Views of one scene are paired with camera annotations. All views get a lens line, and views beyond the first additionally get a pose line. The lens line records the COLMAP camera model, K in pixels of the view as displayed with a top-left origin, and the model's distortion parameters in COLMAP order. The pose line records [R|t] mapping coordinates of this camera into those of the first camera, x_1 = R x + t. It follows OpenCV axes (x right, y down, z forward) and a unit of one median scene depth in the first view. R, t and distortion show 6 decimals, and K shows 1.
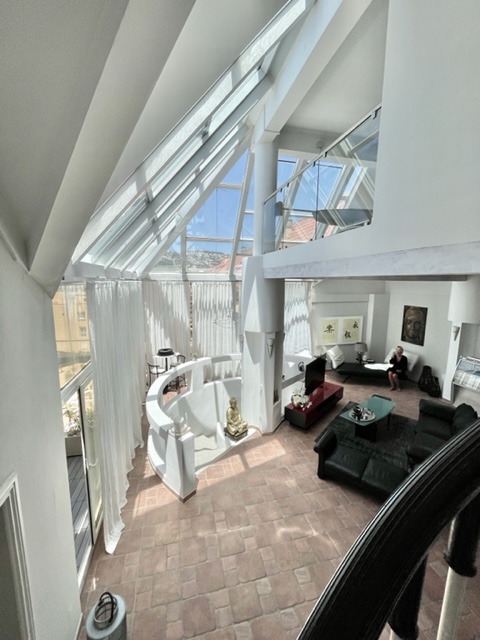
lens RADIAL K [[258.9, 0, 239.6], [0, 258.9, 320.2], [0, 0, 1]] dist [0.002913, 0.000051]
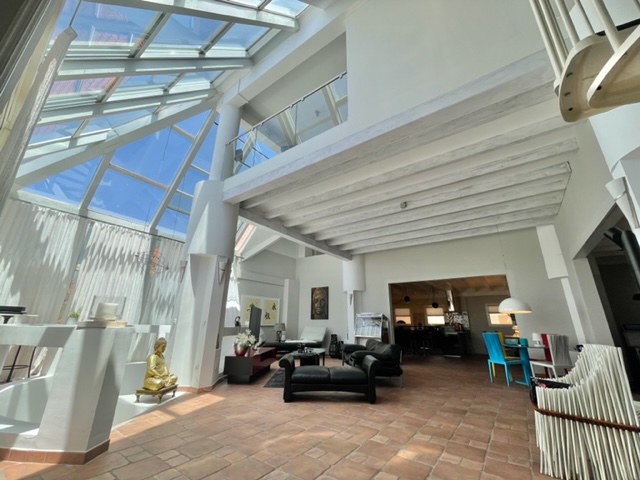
lens RADIAL K [[258.9, 0, 319.0], [0, 258.9, 239.1], [0, 0, 1]] dist [0.002913, 0.000051]
pose [[0.768239, 0.206423, 0.605969, -0.141792], [0.083069, 0.906437, -0.414091, 0.298617], [-0.634751, 0.368458, 0.679213, 0.097890]]
